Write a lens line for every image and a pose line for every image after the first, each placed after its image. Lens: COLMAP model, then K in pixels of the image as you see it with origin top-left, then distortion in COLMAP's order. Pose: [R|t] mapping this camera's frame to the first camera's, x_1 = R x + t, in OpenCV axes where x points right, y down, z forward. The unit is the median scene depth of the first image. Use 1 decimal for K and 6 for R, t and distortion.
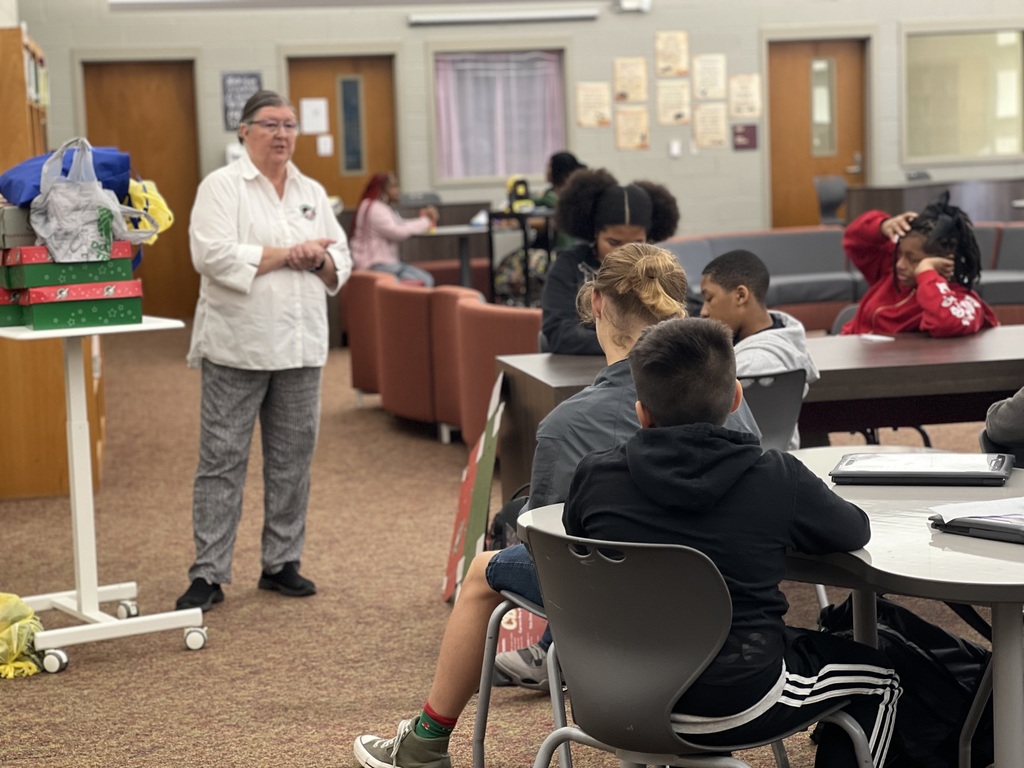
lens RADIAL K [[2301.7, 0, 517.4], [0, 2301.7, 375.3], [0, 0, 1]] dist [0.217831, 0.000000]
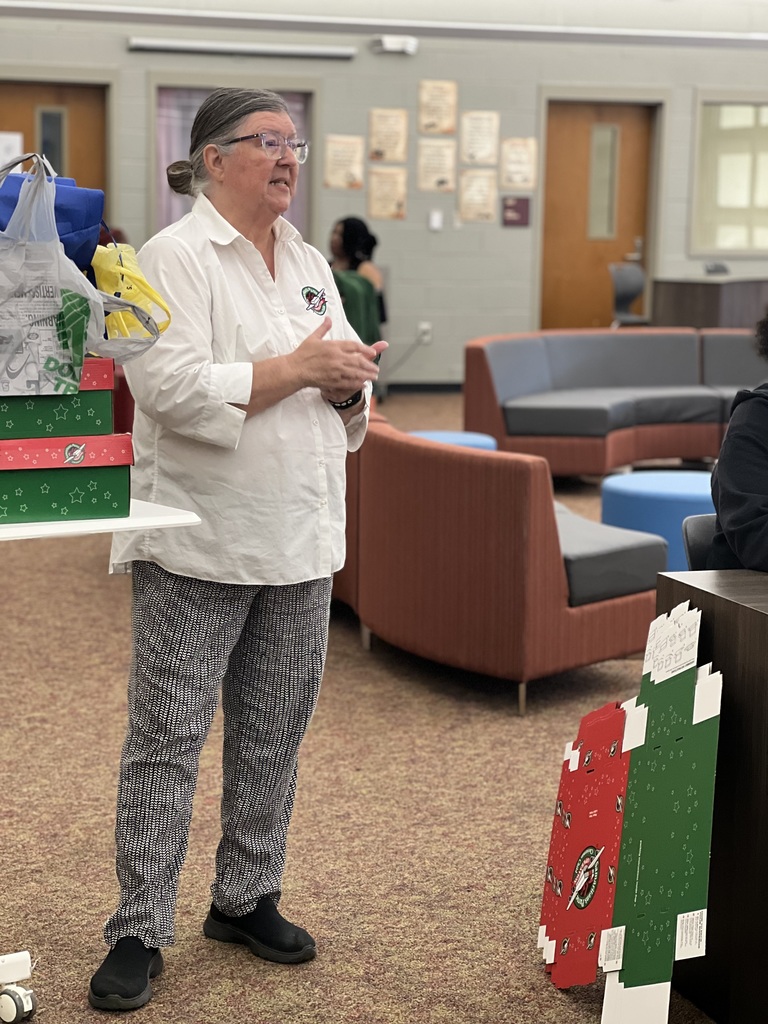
lens RADIAL K [[2301.7, 0, 375.0], [0, 2301.7, 513.7], [0, 0, 1]] dist [0.217831, 0.000000]
pose [[0.990495, 0.039802, 0.131662, -0.152156], [-0.043821, 0.998653, 0.027766, -0.034694], [-0.130379, -0.033271, 0.990906, 0.410019]]
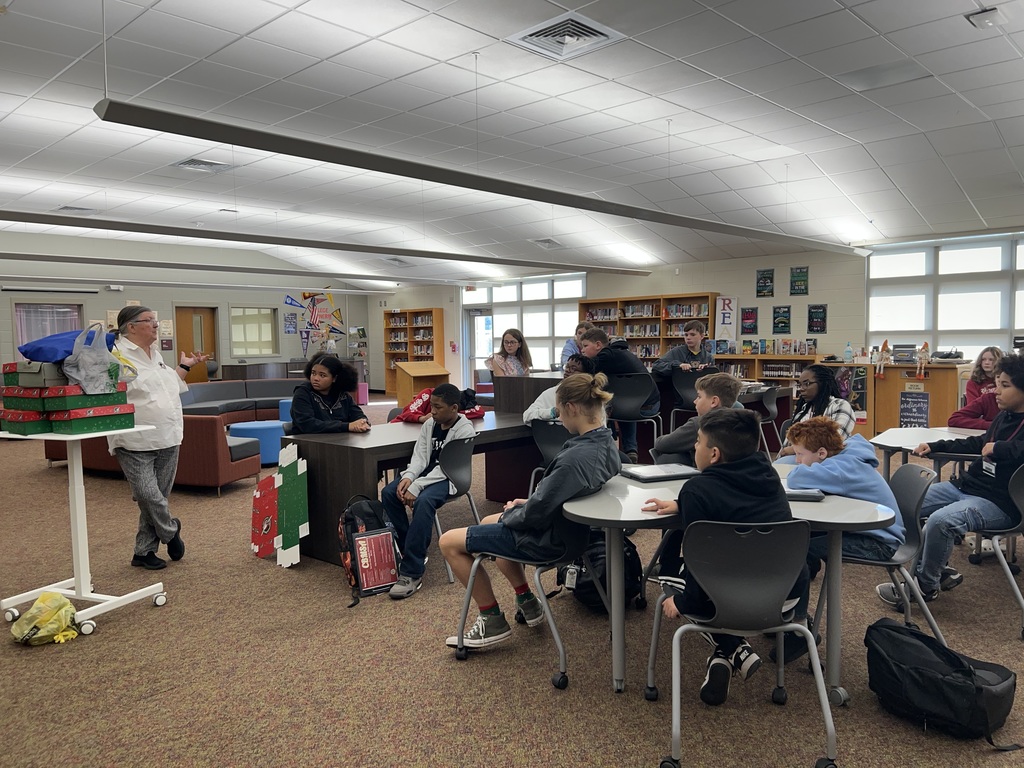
lens RADIAL K [[771.3, 0, 518.9], [0, 771.3, 389.7], [0, 0, 1]] dist [0.045831, -0.030827]
pose [[0.805187, -0.014718, 0.592838, -0.241592], [0.046773, 0.998154, -0.038746, -0.012499], [-0.591173, 0.058926, 0.804389, 0.292110]]
